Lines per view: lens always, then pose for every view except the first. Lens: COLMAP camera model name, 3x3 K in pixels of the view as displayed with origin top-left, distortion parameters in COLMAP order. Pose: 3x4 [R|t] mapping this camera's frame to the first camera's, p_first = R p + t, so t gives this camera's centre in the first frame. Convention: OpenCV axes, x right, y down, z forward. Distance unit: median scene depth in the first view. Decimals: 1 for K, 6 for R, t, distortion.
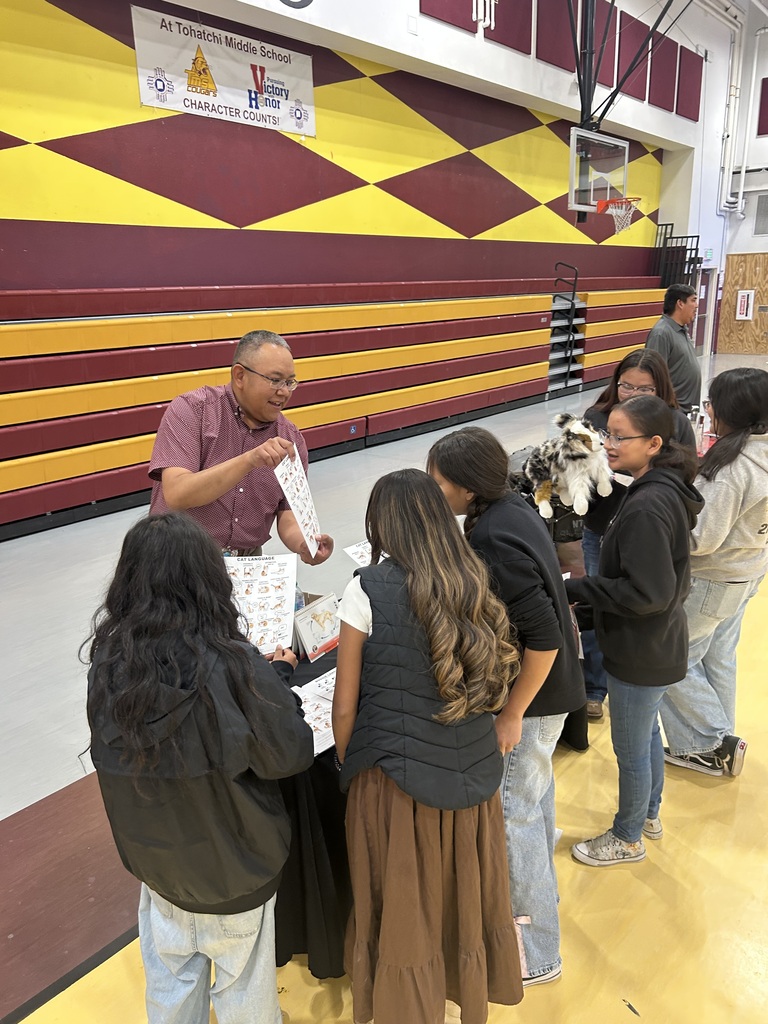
lens RADIAL K [[781.8, 0, 384.0], [0, 781.8, 512.0], [0, 0, 1]] dist [0.006590, -0.003813]
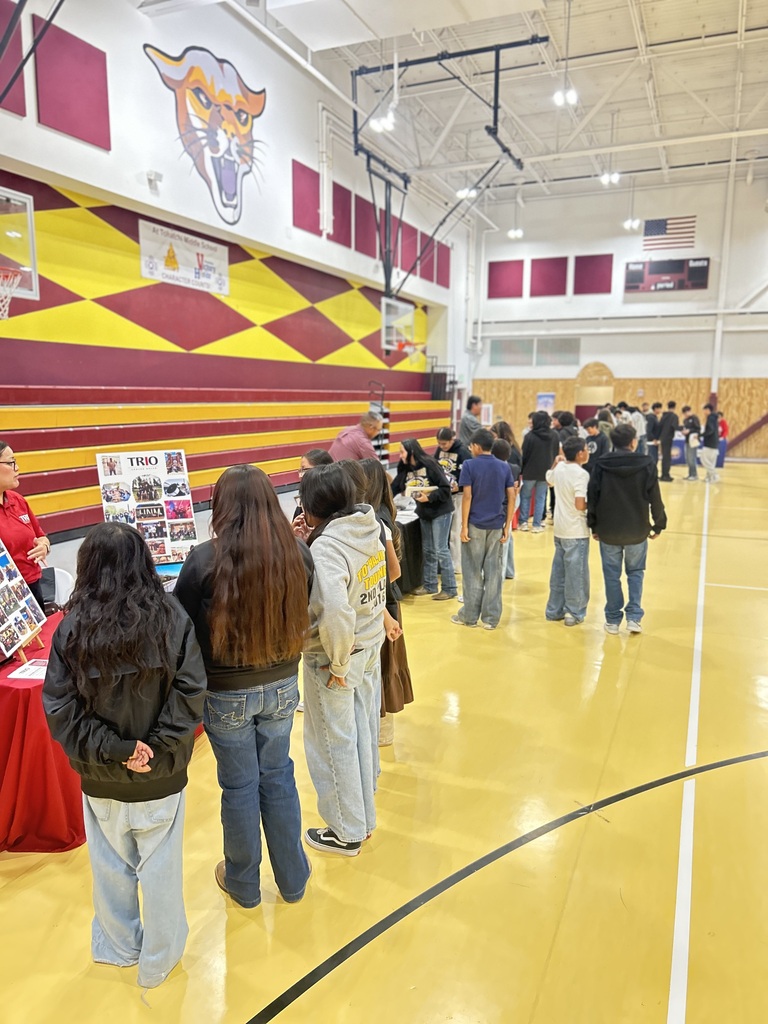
lens RADIAL K [[781.8, 0, 384.0], [0, 781.8, 512.0], [0, 0, 1]] dist [0.006590, -0.003813]
pose [[0.954841, -0.007631, 0.297018, -0.196152], [0.046419, 0.991226, -0.123757, 0.108824], [-0.293468, 0.131955, 0.946818, -0.368078]]
